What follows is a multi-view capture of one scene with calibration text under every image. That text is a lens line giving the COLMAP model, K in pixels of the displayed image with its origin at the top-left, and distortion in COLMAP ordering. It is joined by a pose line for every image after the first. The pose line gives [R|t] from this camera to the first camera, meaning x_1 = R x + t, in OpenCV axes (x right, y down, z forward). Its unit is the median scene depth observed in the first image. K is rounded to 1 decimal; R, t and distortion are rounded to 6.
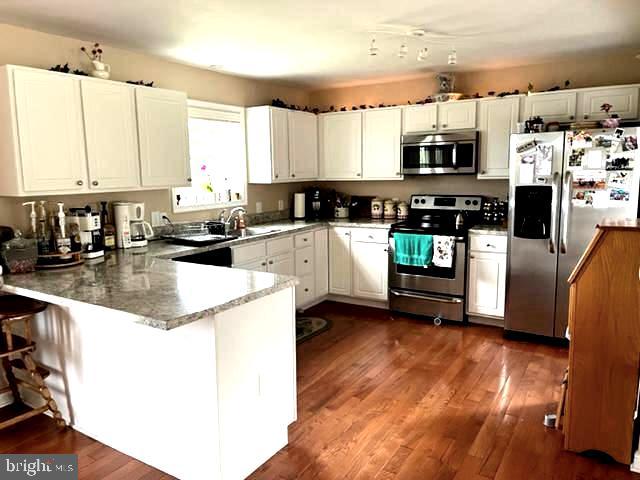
lens RADIAL K [[502.4, 0, 319.8], [0, 502.4, 237.4], [0, 0, 1]] dist [0.065936, -0.083963]
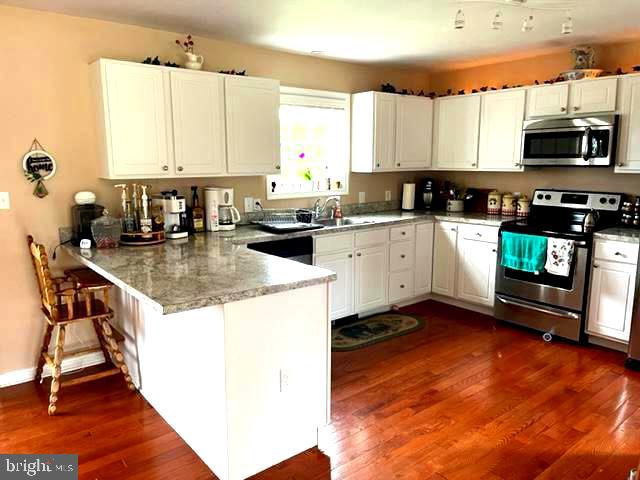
lens RADIAL K [[502.4, 0, 318.5], [0, 502.4, 239.0], [0, 0, 1]] dist [0.065936, -0.083963]
pose [[0.946620, 0.065061, -0.315717, 0.141156], [-0.056852, 0.997764, 0.035152, -0.010174], [0.317298, -0.015327, 0.948202, 0.064437]]
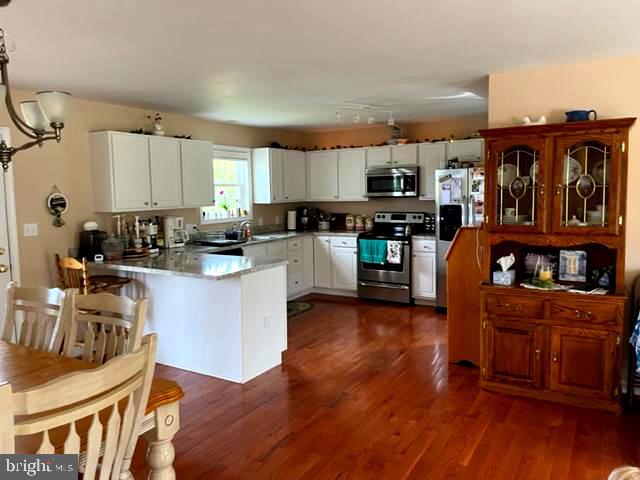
lens RADIAL K [[502.4, 0, 330.6], [0, 502.4, 224.4], [0, 0, 1]] dist [0.065936, -0.083963]
pose [[0.999569, -0.003607, 0.029122, 0.031308], [0.005540, 0.997766, -0.066581, 0.047649], [-0.028817, 0.066713, 0.997356, -0.420581]]
